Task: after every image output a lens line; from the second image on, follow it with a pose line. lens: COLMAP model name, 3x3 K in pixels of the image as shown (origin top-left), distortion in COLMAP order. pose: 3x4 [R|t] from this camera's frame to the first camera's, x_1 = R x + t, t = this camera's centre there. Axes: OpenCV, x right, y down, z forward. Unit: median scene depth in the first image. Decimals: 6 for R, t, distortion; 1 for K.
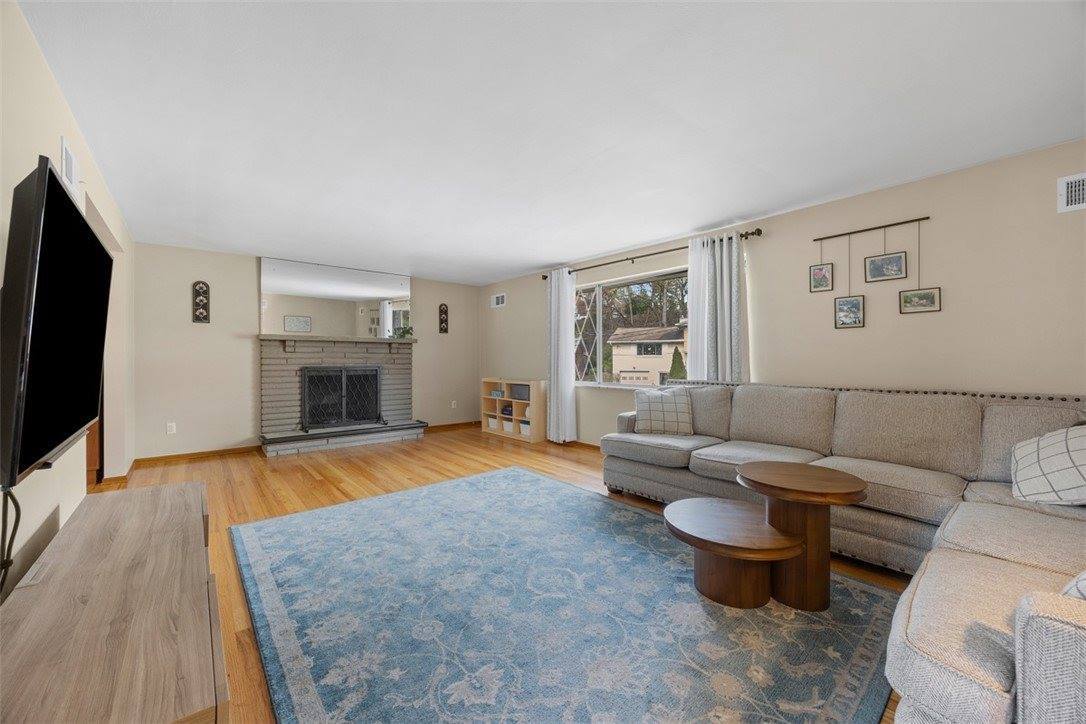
lens RADIAL K [[418.2, 0, 541.1], [0, 418.2, 358.9], [0, 0, 1]] dist [-0.006369, 0.000541]
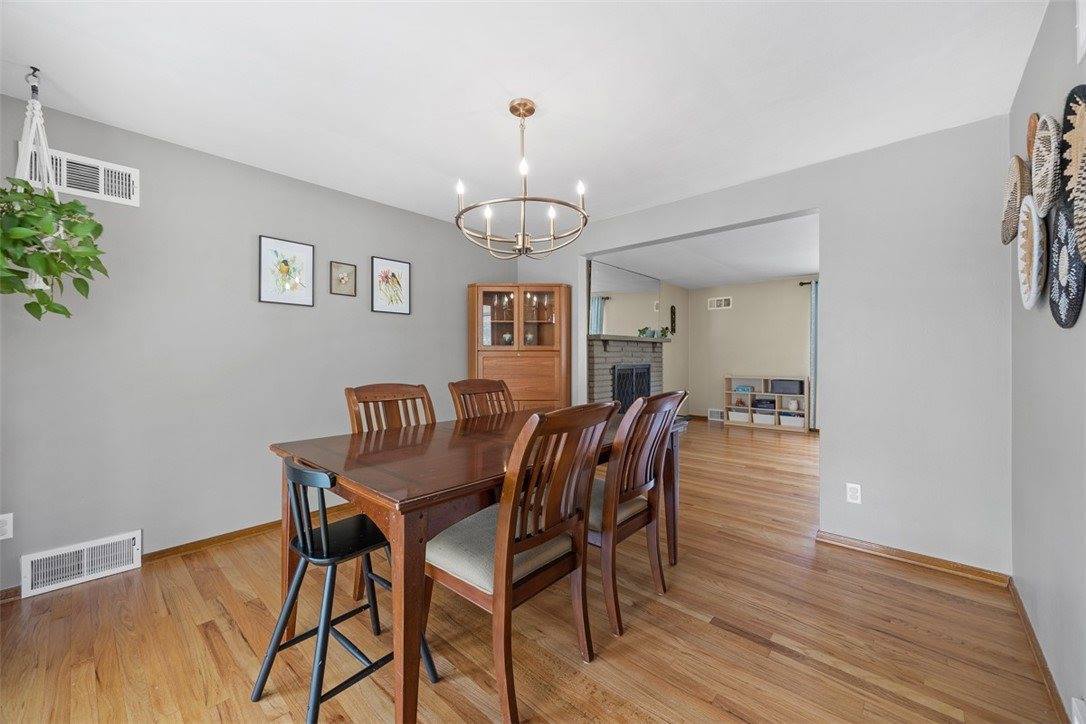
lens RADIAL K [[418.2, 0, 539.6], [0, 418.2, 354.2], [0, 0, 1]] dist [-0.006369, 0.000541]
pose [[0.990937, 0.002184, 0.134310, -1.466922], [-0.003042, 0.999976, 0.006183, -0.024299], [-0.134293, -0.006535, 0.990920, -0.012997]]
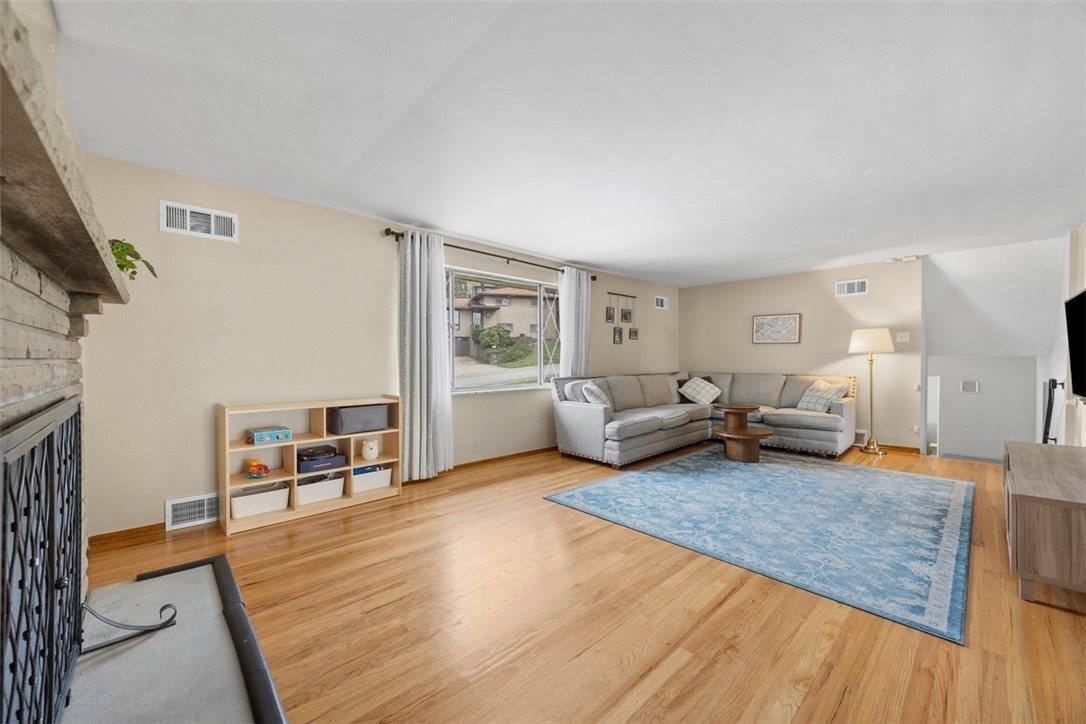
lens RADIAL K [[418.2, 0, 537.7], [0, 418.2, 353.1], [0, 0, 1]] dist [-0.006369, 0.000541]
pose [[-0.045861, 0.010684, 0.998891, -1.098851], [0.000198, 0.999943, -0.010686, -0.008769], [-0.998948, -0.000293, -0.045861, 1.360715]]
